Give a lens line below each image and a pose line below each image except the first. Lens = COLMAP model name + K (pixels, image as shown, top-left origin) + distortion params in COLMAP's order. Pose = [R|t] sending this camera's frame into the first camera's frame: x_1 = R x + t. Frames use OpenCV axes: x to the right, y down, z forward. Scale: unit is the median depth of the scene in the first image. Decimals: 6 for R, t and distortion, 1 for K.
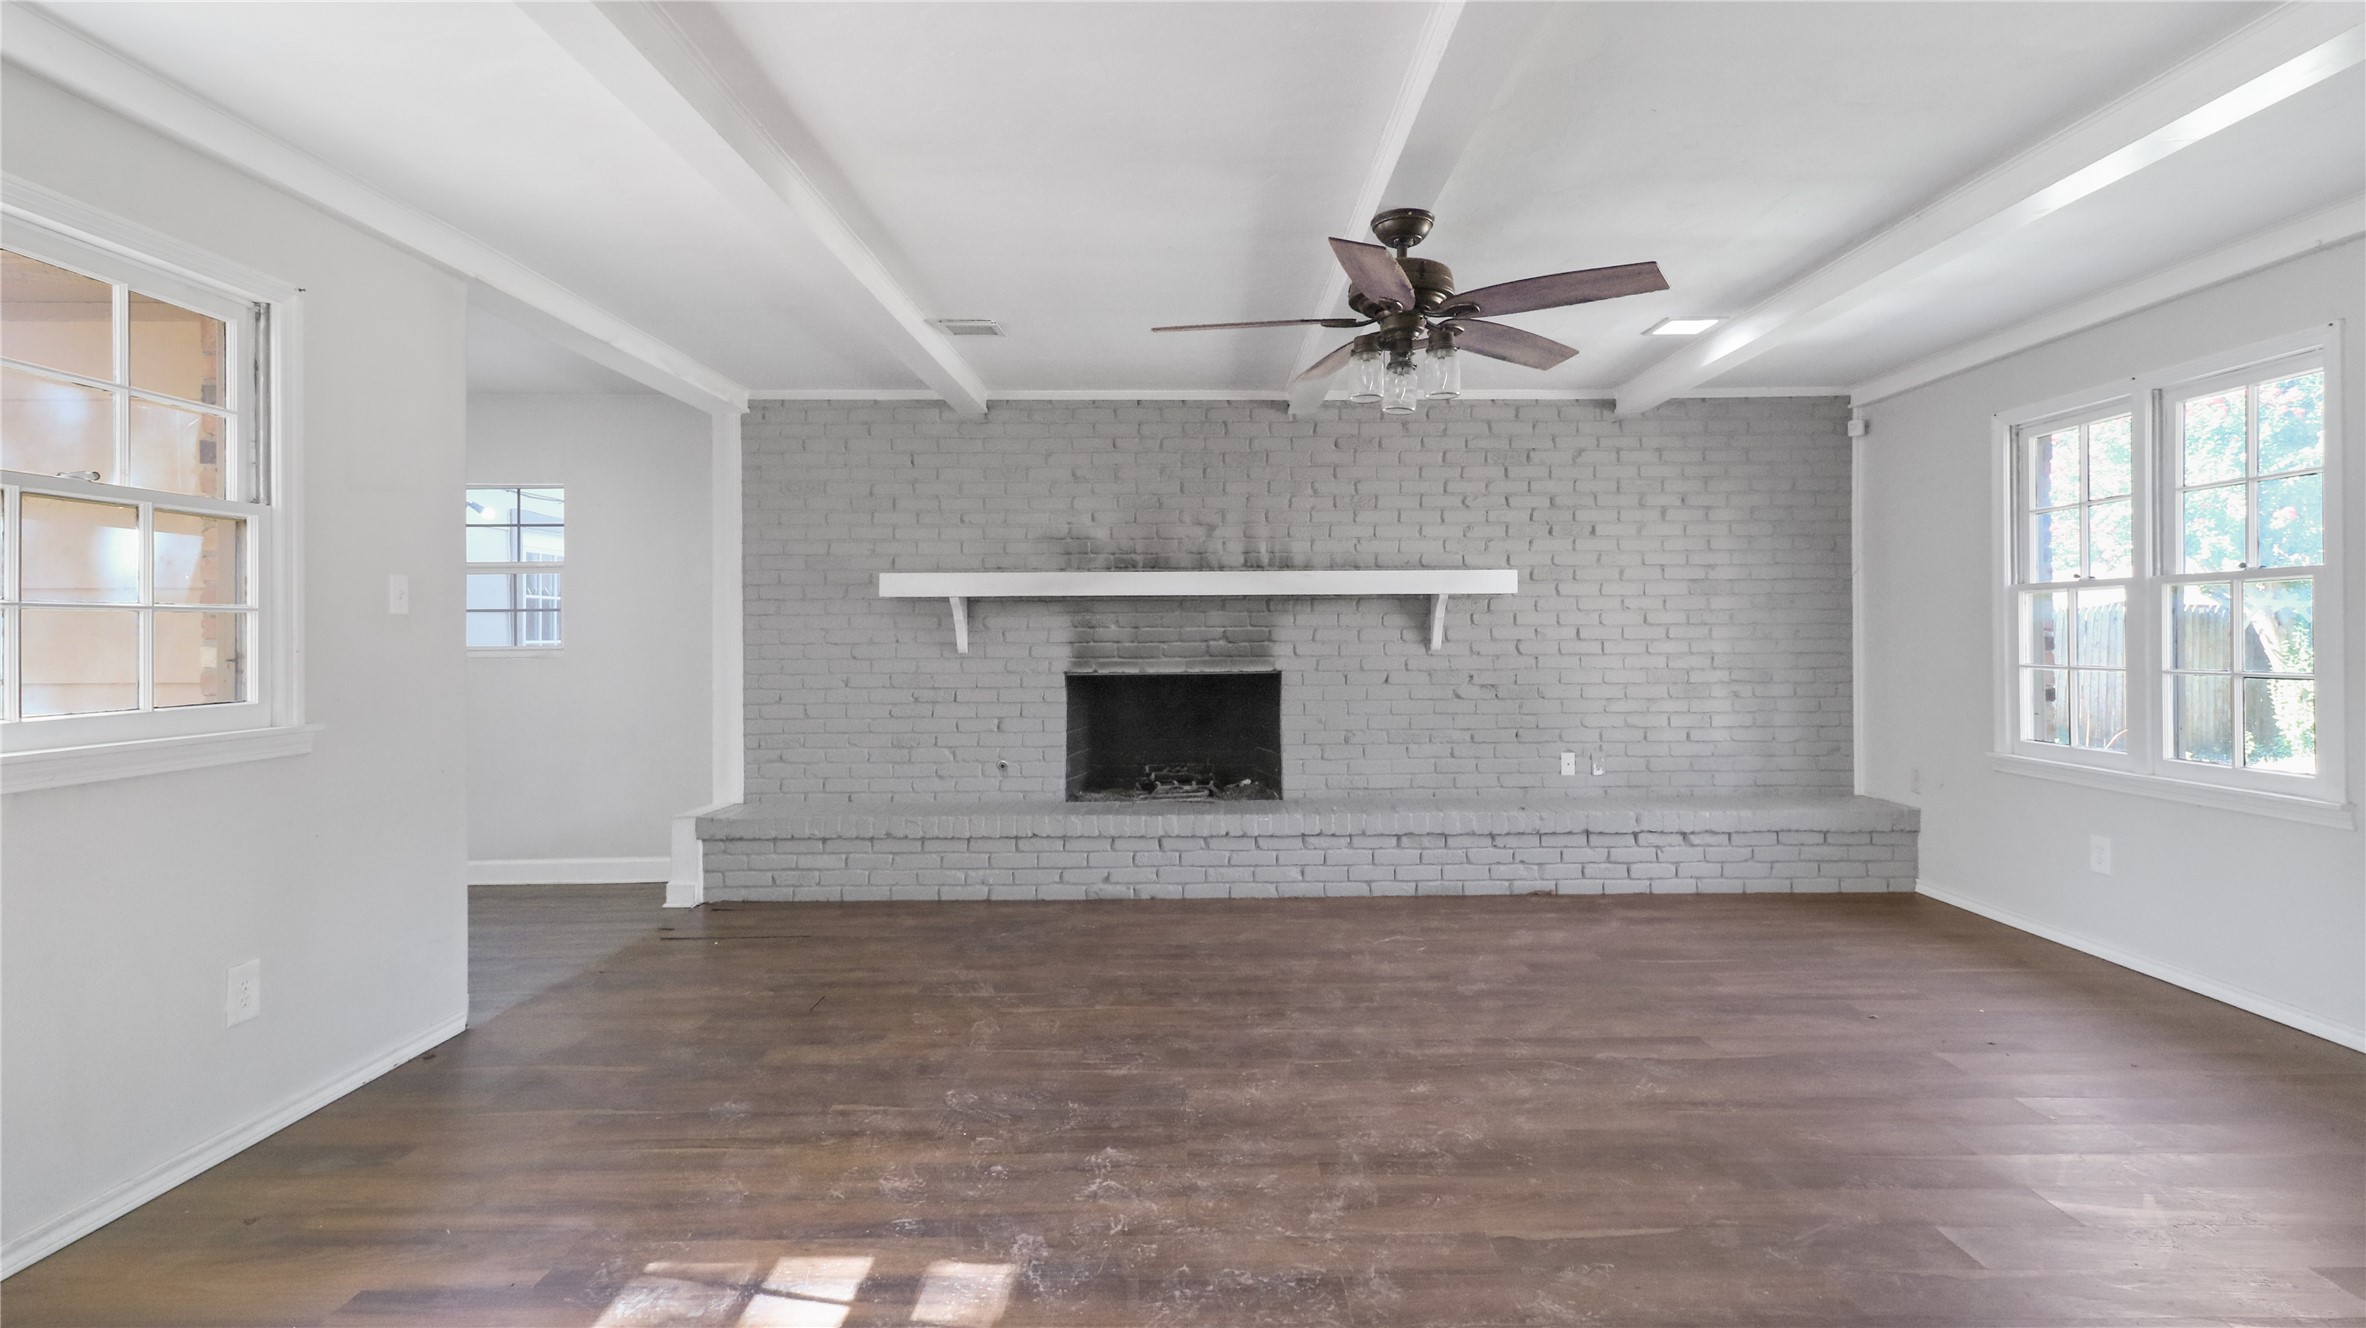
lens RADIAL K [[1114.6, 0, 1205.6], [0, 1114.6, 628.9], [0, 0, 1]] dist [0.006488, 0.001040]
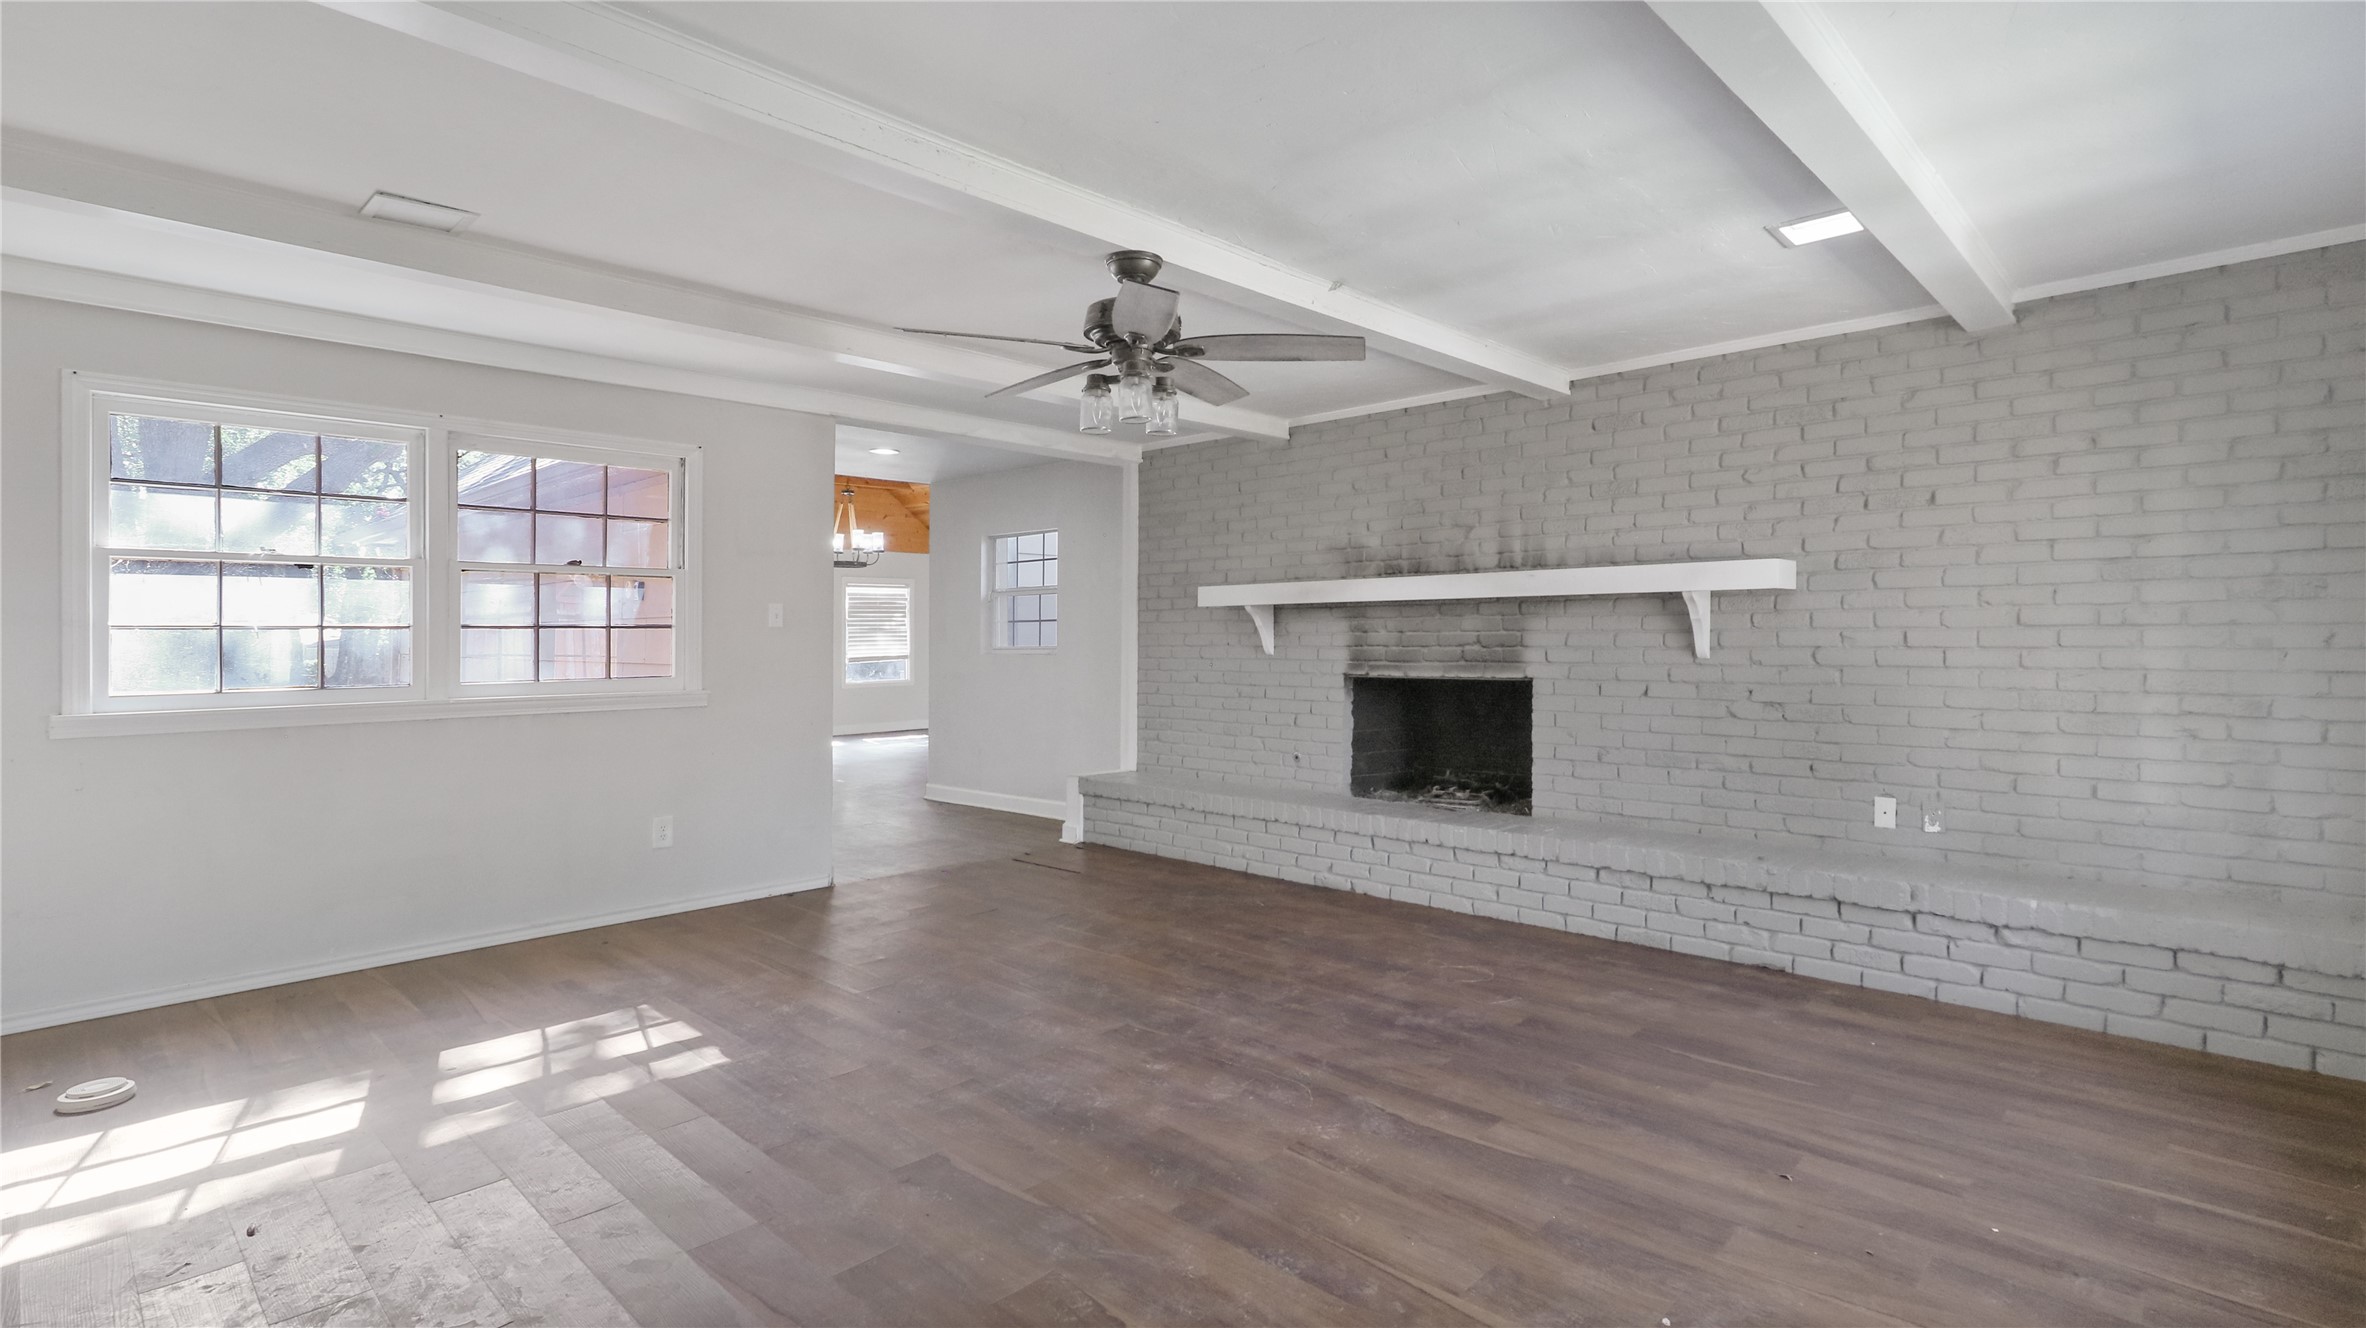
lens RADIAL K [[1114.6, 0, 1205.6], [0, 1114.6, 628.9], [0, 0, 1]] dist [0.006488, 0.001040]
pose [[0.718132, -0.003893, -0.695896, 0.520010], [0.003570, 0.999992, -0.001910, -0.002566], [0.695898, -0.001113, 0.718140, 0.142331]]
